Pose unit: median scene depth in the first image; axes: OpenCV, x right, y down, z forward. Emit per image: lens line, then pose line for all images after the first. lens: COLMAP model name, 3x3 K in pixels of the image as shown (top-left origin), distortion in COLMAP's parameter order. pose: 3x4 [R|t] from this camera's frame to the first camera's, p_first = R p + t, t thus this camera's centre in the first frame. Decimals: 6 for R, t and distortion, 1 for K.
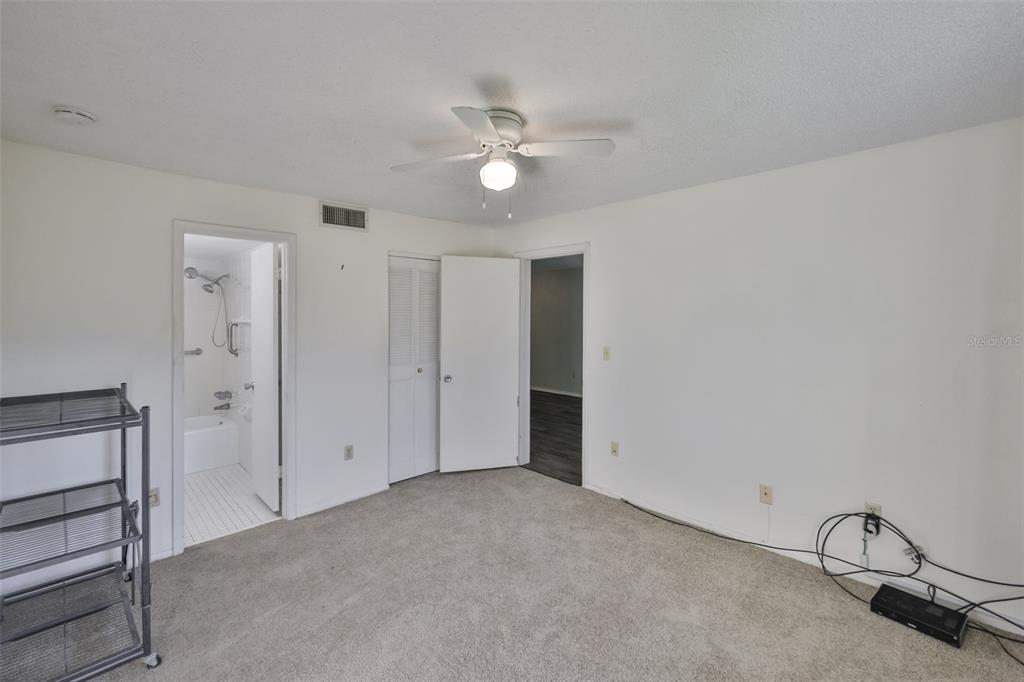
lens RADIAL K [[449.8, 0, 506.7], [0, 449.8, 324.0], [0, 0, 1]] dist [-0.001553, -0.000253]
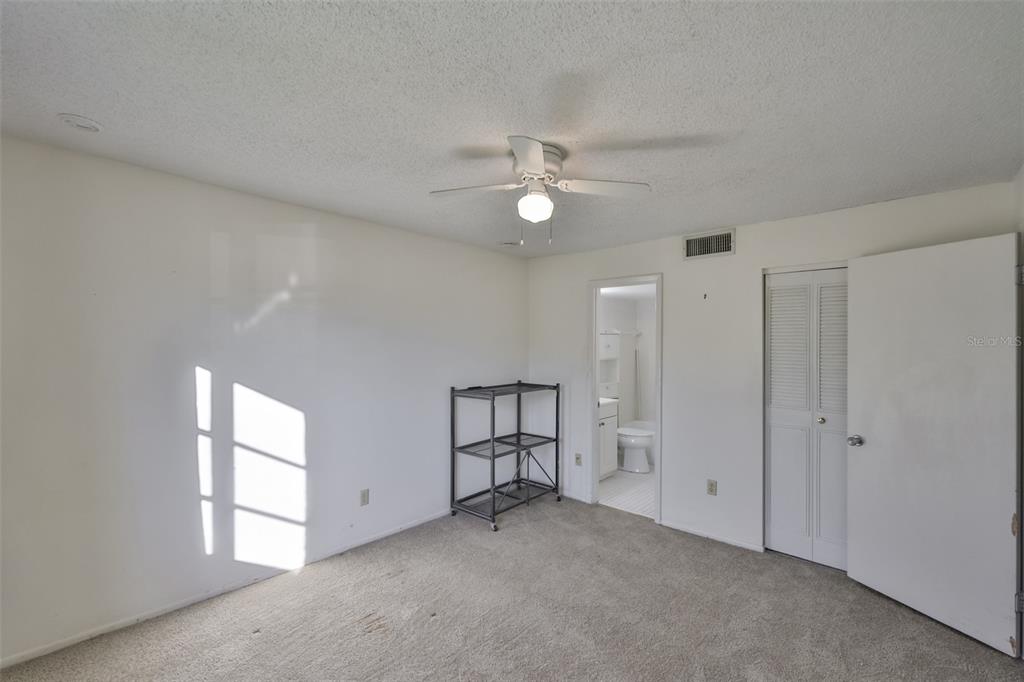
lens RADIAL K [[433.5, 0, 507.2], [0, 433.5, 342.8], [0, 0, 1]] dist [0.001798, 0.000098]
pose [[0.058660, 0.002114, -0.998276, 0.560378], [-0.029914, 0.999552, 0.000359, -0.011281], [0.997830, 0.029842, 0.058697, 0.508673]]
